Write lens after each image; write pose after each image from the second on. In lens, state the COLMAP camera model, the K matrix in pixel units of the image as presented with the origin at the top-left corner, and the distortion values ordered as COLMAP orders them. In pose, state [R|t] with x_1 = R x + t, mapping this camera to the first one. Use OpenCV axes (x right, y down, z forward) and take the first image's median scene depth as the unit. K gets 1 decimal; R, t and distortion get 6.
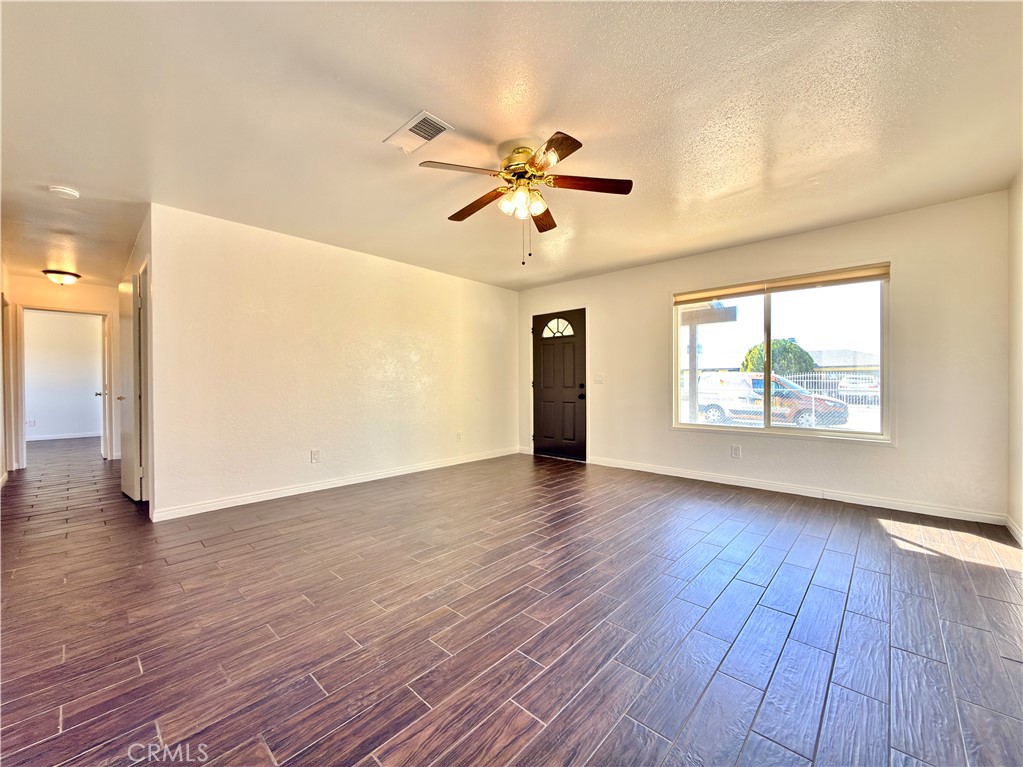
lens RADIAL K [[405.2, 0, 513.9], [0, 405.2, 385.7], [0, 0, 1]] dist [-0.000577, 0.000162]
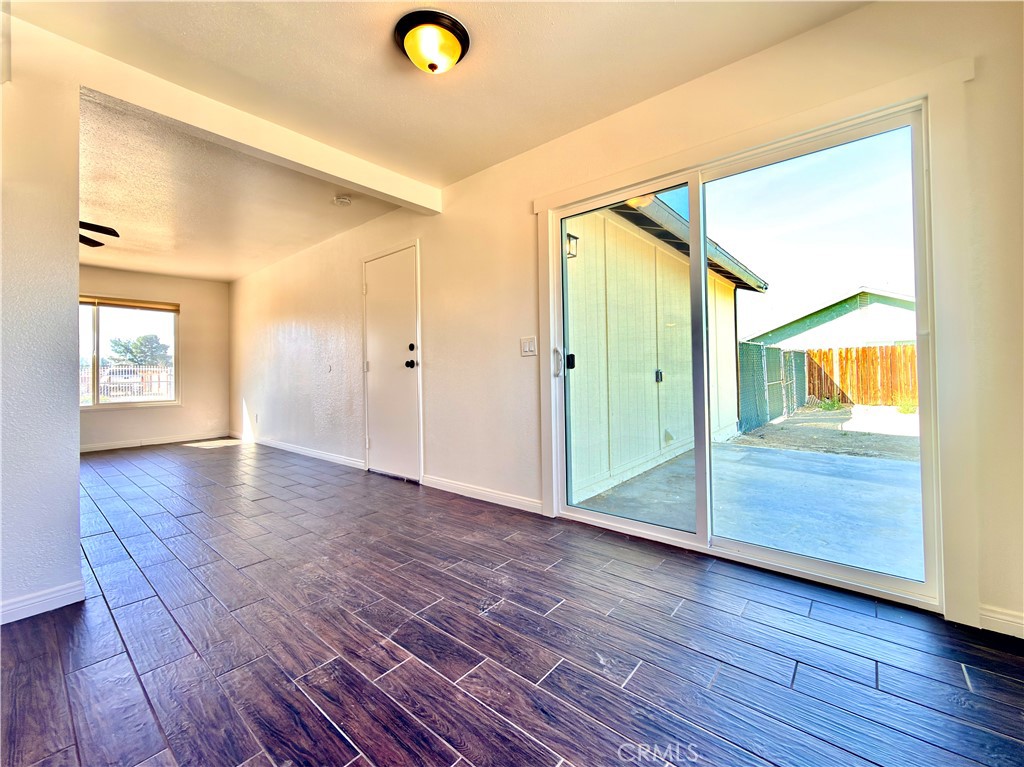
lens RADIAL K [[419.1, 0, 519.3], [0, 419.1, 365.6], [0, 0, 1]] dist [-0.010799, -0.000117]
pose [[-0.061490, 0.016630, 0.997969, -1.025229], [0.026033, 0.999548, -0.015052, 0.036968], [-0.997768, 0.025055, -0.061895, -0.395836]]
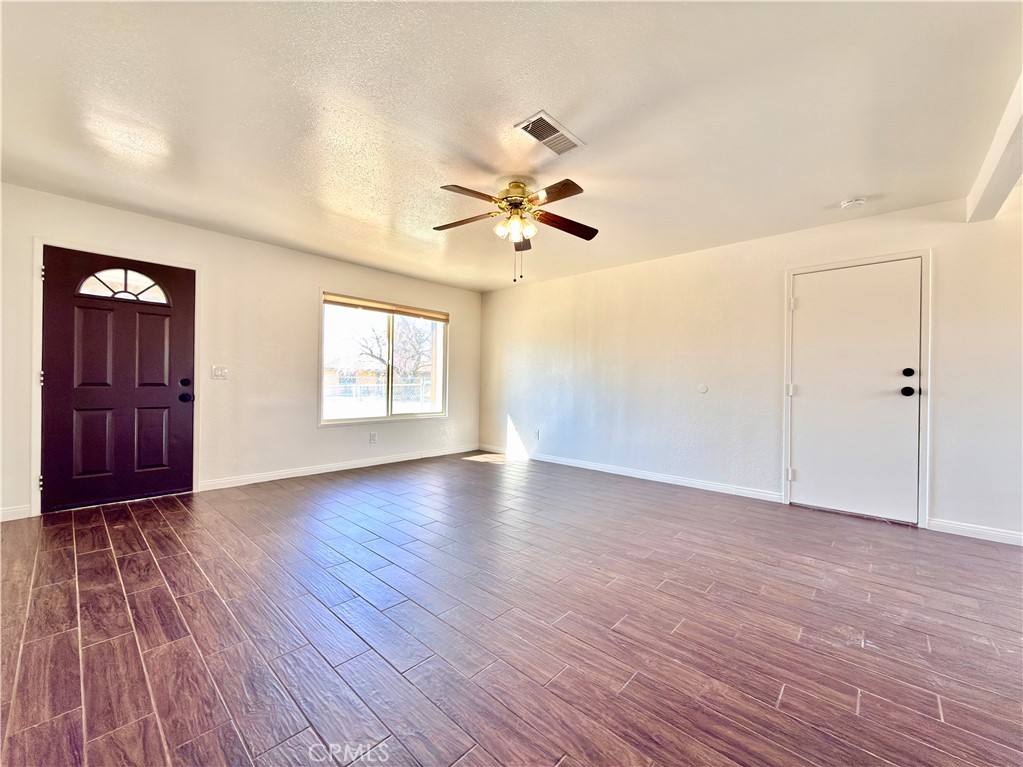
lens RADIAL K [[413.8, 0, 505.7], [0, 413.8, 381.3], [0, 0, 1]] dist [0.000298, -0.000307]
pose [[-0.000200, 0.006047, 0.999982, -0.870119], [-0.007115, 0.999956, -0.006049, -0.001992], [-0.999975, -0.007116, -0.000157, 0.760763]]
